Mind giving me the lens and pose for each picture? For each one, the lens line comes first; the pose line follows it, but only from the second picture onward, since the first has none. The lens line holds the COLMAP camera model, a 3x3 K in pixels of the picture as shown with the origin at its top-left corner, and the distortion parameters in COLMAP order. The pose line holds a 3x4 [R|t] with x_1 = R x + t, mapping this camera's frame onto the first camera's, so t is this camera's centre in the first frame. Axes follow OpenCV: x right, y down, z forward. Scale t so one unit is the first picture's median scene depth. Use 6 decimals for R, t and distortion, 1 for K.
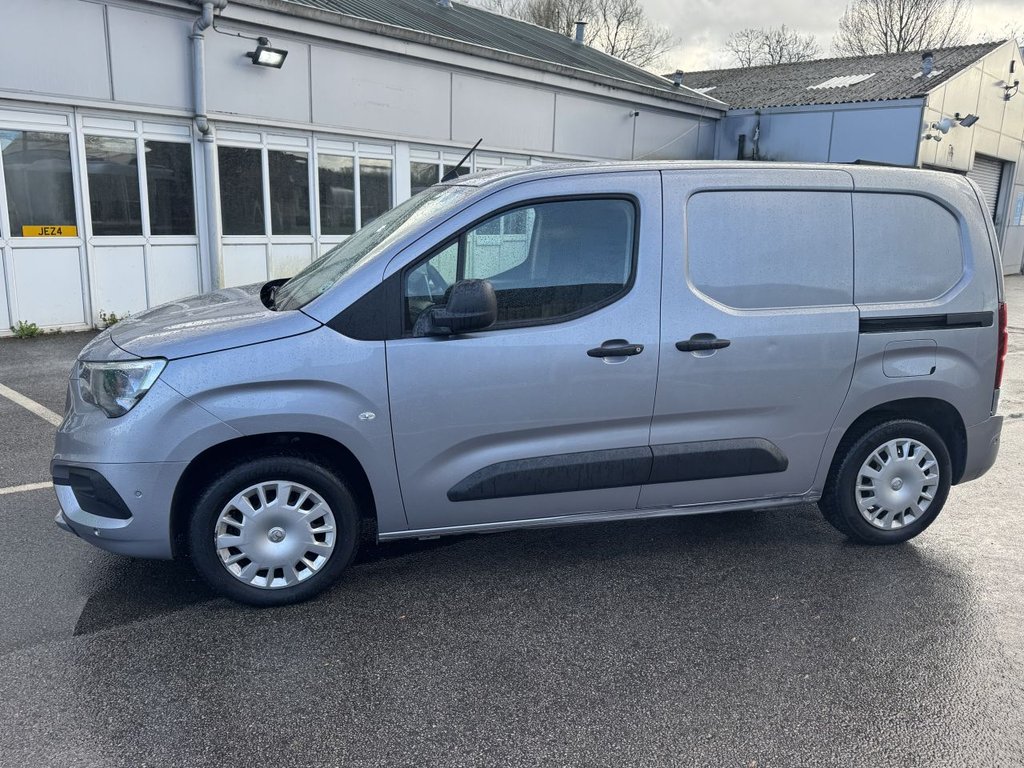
lens RADIAL K [[820.3, 0, 510.8], [0, 820.3, 387.4], [0, 0, 1]] dist [0.066451, -0.077302]
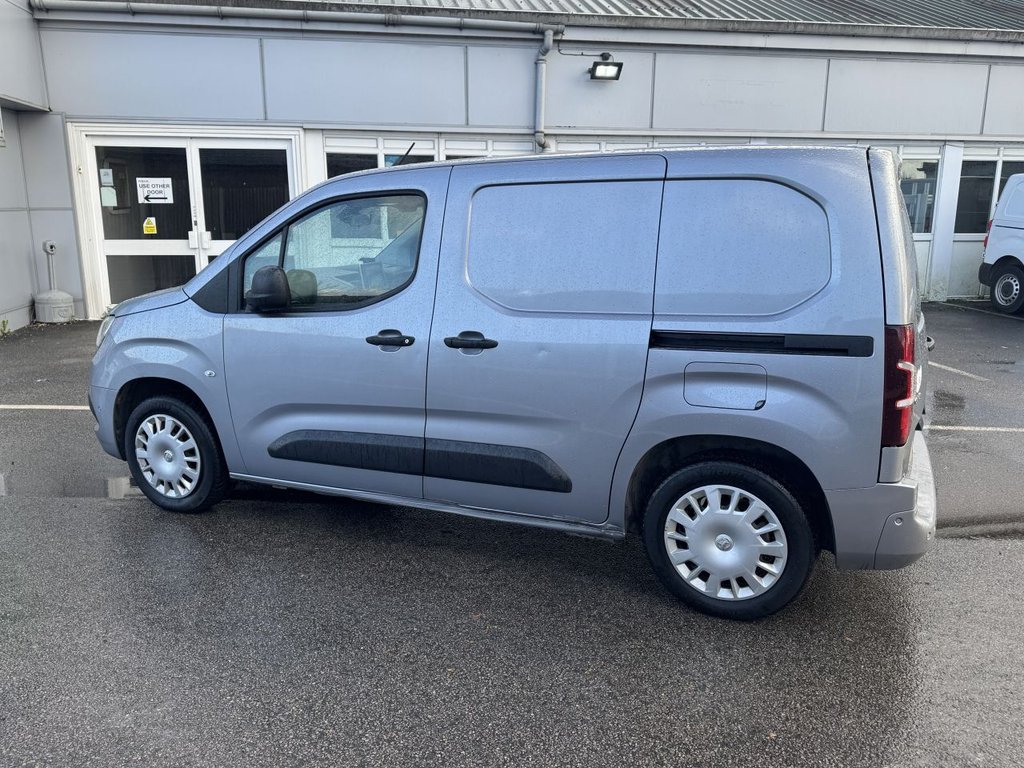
lens RADIAL K [[835.9, 0, 514.6], [0, 835.9, 388.9], [0, 0, 1]] dist [0.055716, -0.067451]
pose [[0.777129, 0.115125, -0.618722, 0.804339], [-0.120608, 0.992147, 0.033121, -0.033287], [0.617676, 0.048883, 0.784912, 0.233633]]
